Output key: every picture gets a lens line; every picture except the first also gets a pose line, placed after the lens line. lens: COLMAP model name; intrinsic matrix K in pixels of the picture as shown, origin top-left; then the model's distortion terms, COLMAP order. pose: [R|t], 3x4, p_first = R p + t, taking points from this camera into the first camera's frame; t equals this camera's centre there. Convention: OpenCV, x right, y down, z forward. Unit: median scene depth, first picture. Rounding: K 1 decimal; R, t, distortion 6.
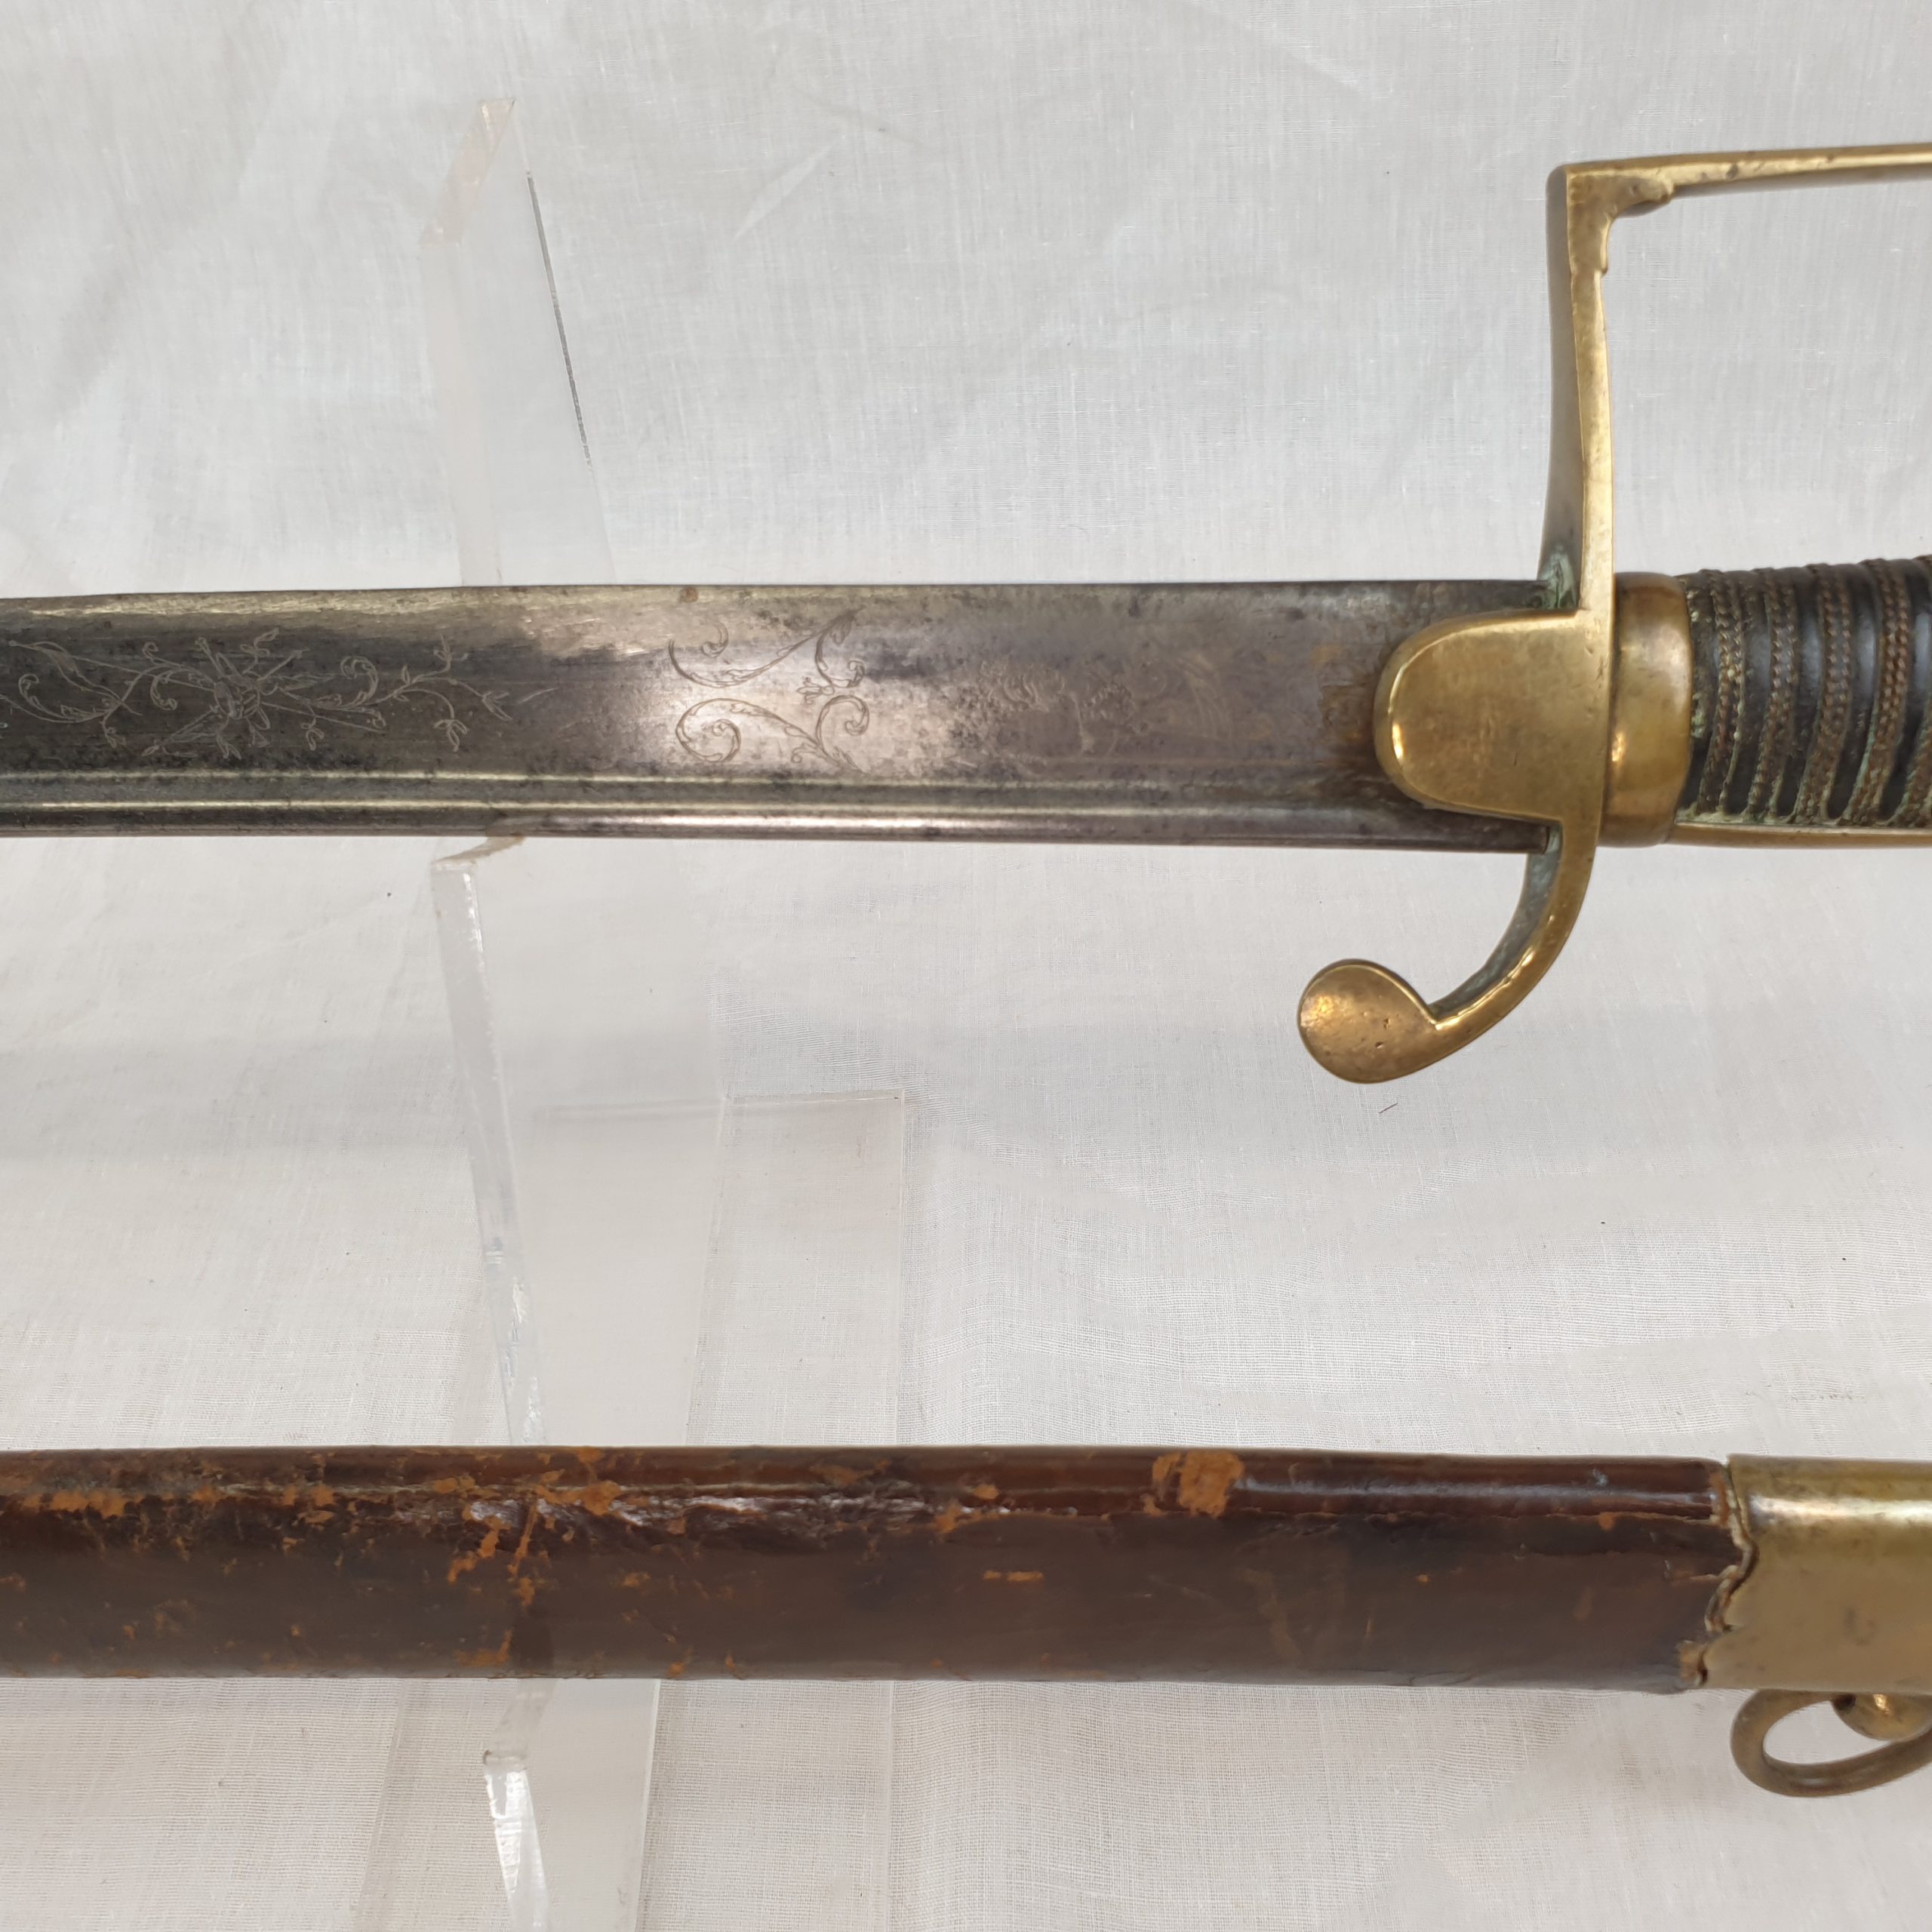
lens RADIAL K [[2060.5, 0, 991.6], [0, 2060.5, 969.9], [0, 0, 1]] dist [-0.005908, 0.000000]
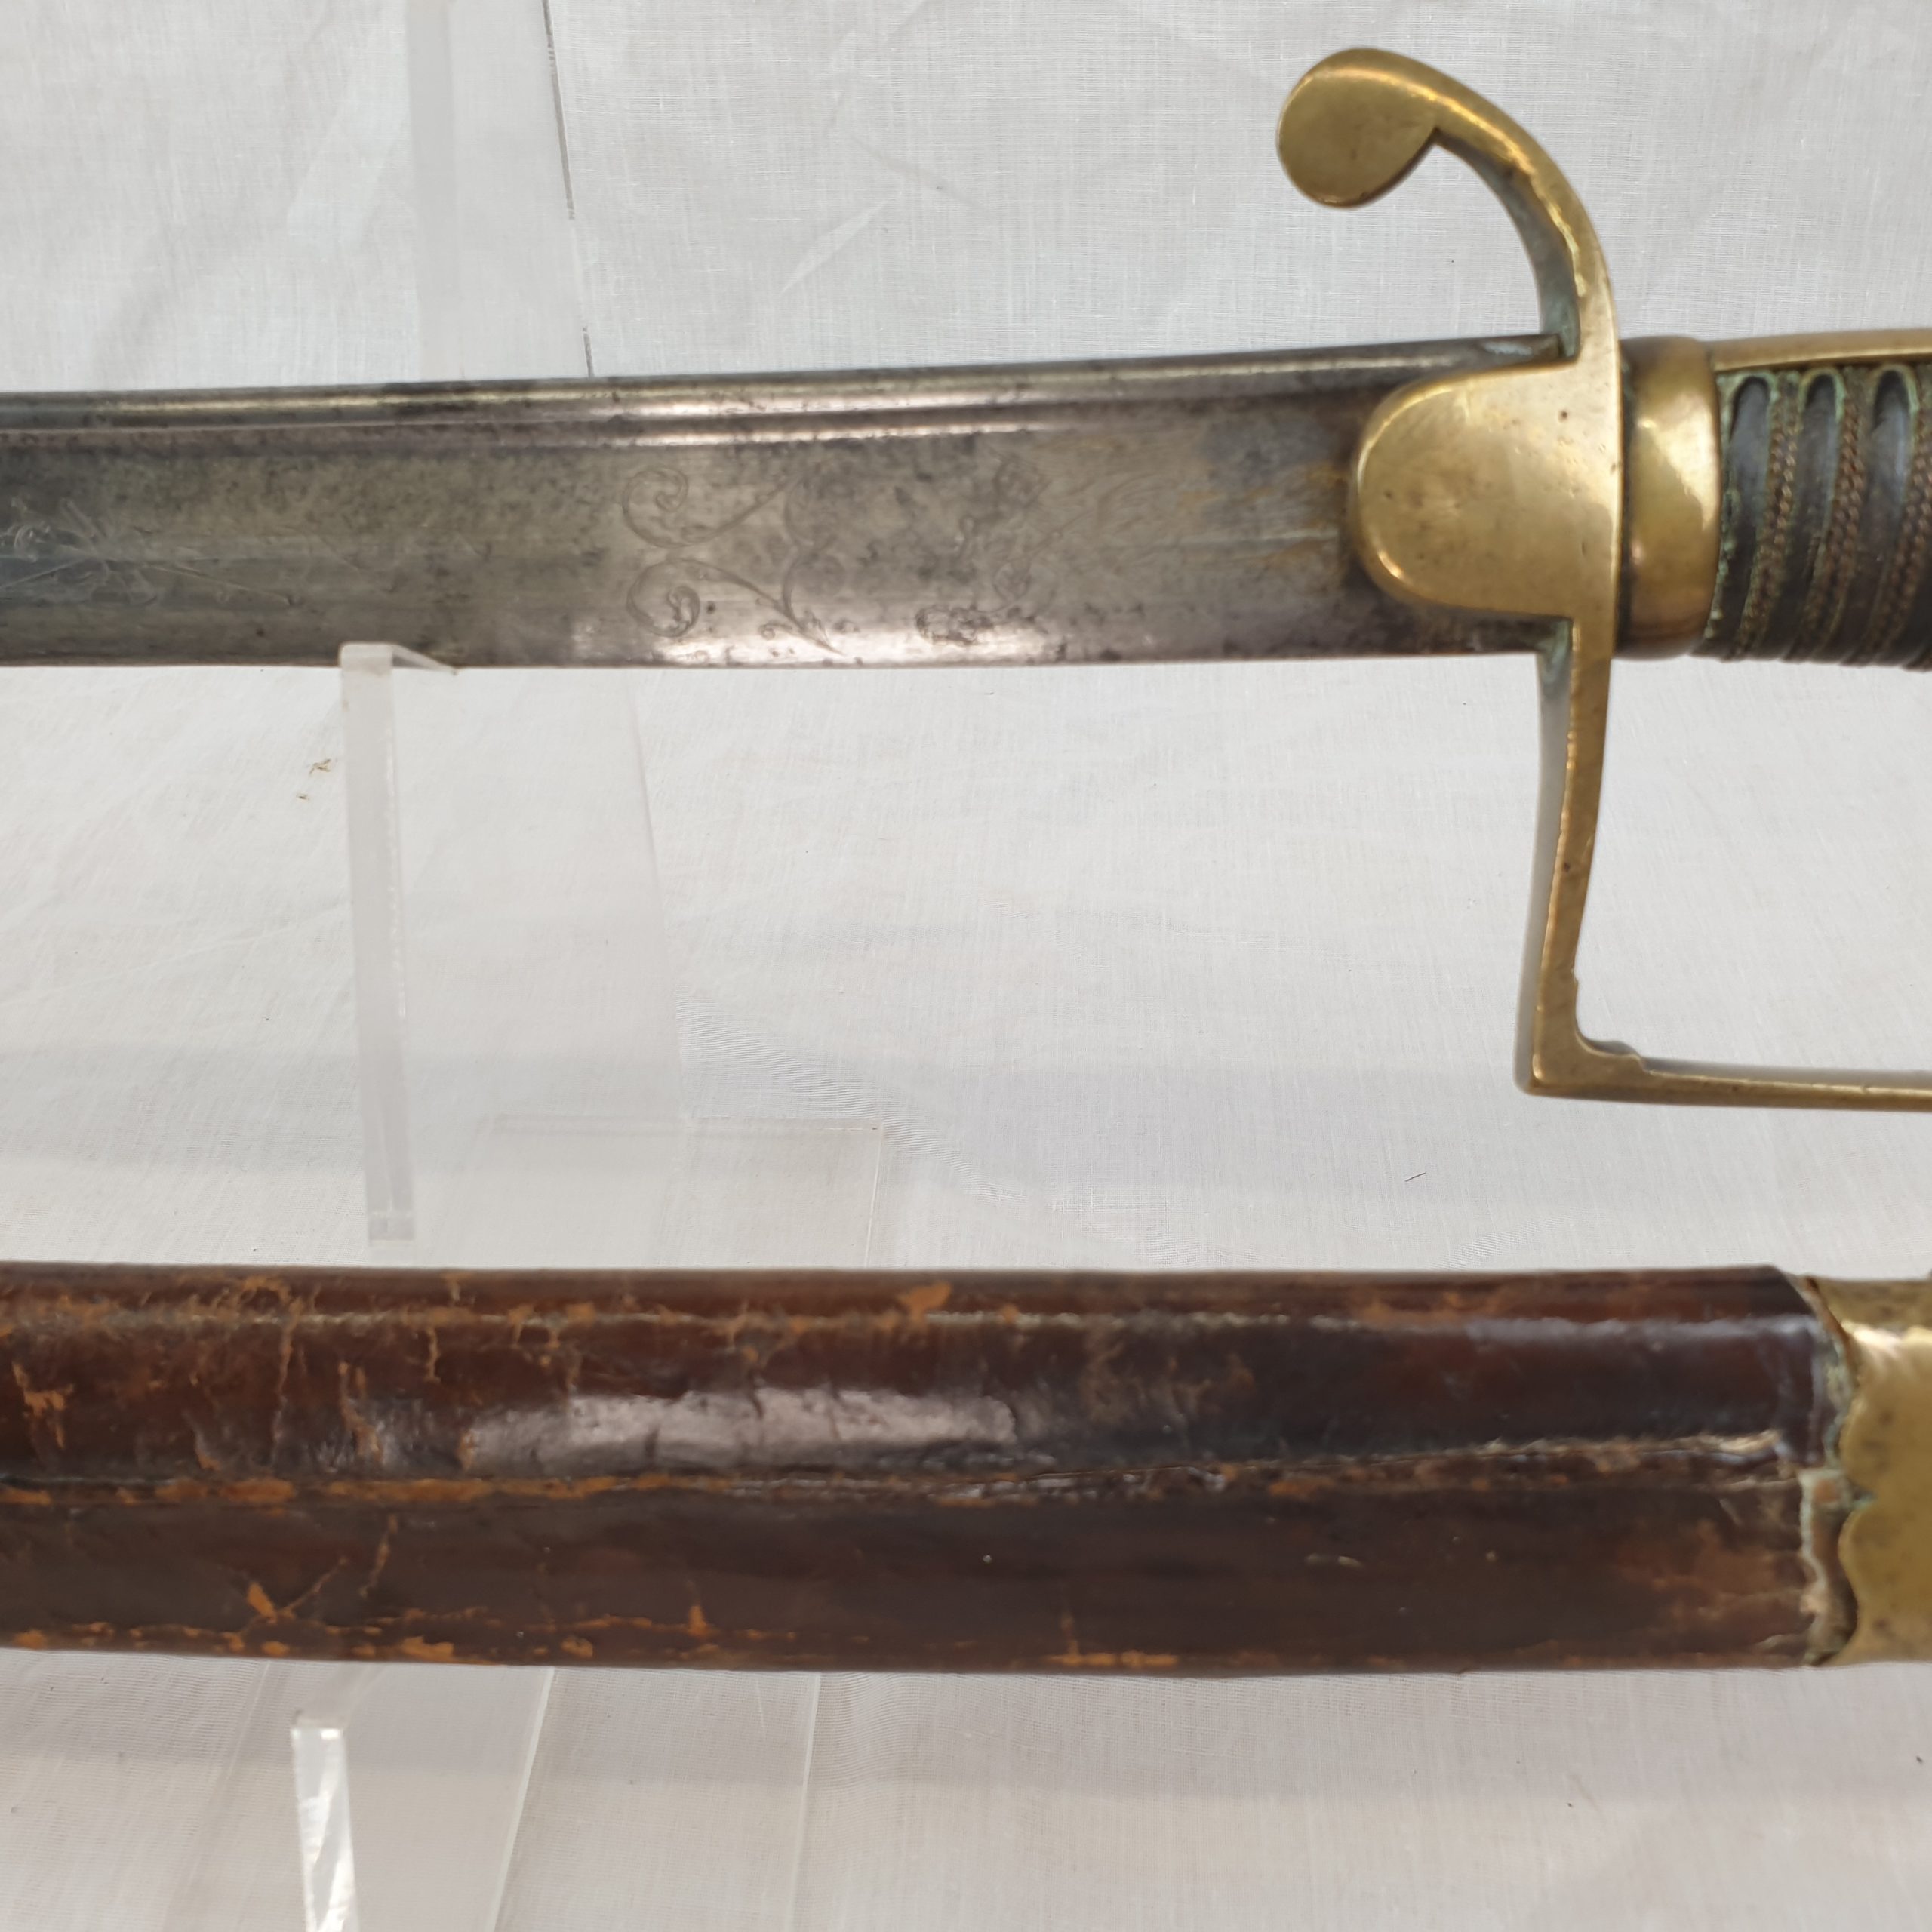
lens RADIAL K [[2060.5, 0, 986.4], [0, 2060.5, 960.4], [0, 0, 1]] dist [-0.005908, 0.000000]
pose [[0.997544, 0.068468, -0.014784, 0.008690], [-0.069764, 0.990060, -0.122126, 0.073155], [0.006276, 0.122857, 0.992405, 0.066160]]
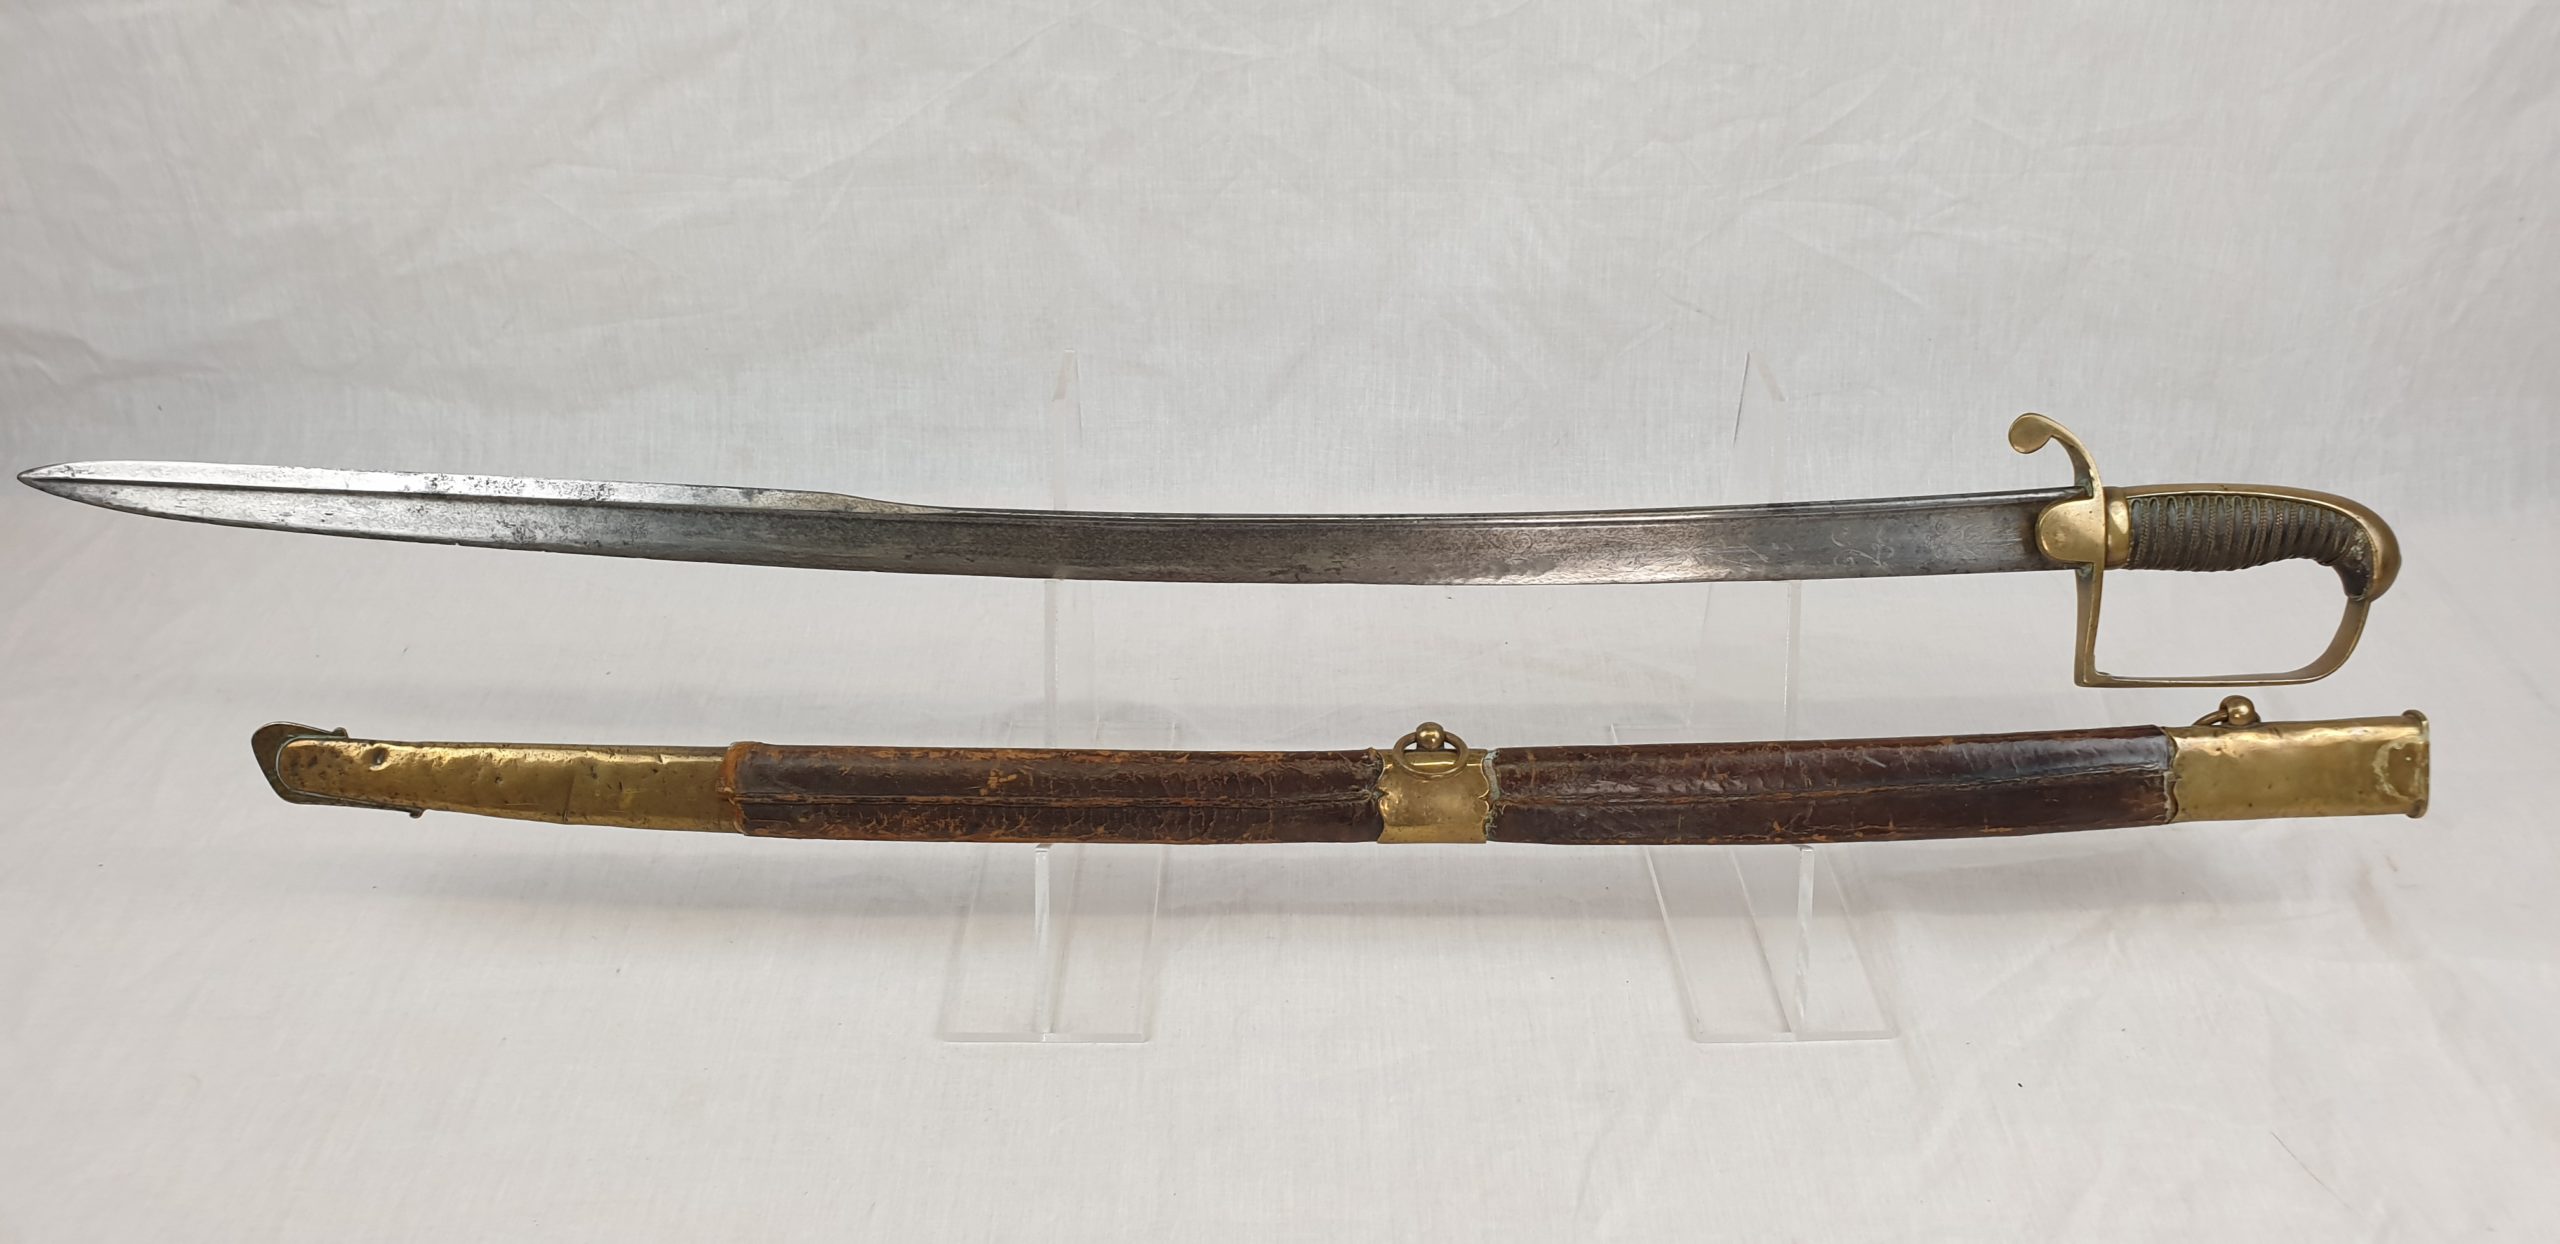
lens RADIAL K [[2023.9, 0, 1314.5], [0, 2023.9, 641.8], [0, 0, 1]] dist [0.038974, -0.028103]
pose [[0.997214, 0.036217, 0.065213, -0.558979], [-0.026522, 0.989246, -0.143835, 0.242677], [-0.069721, 0.141705, 0.987451, -0.986746]]
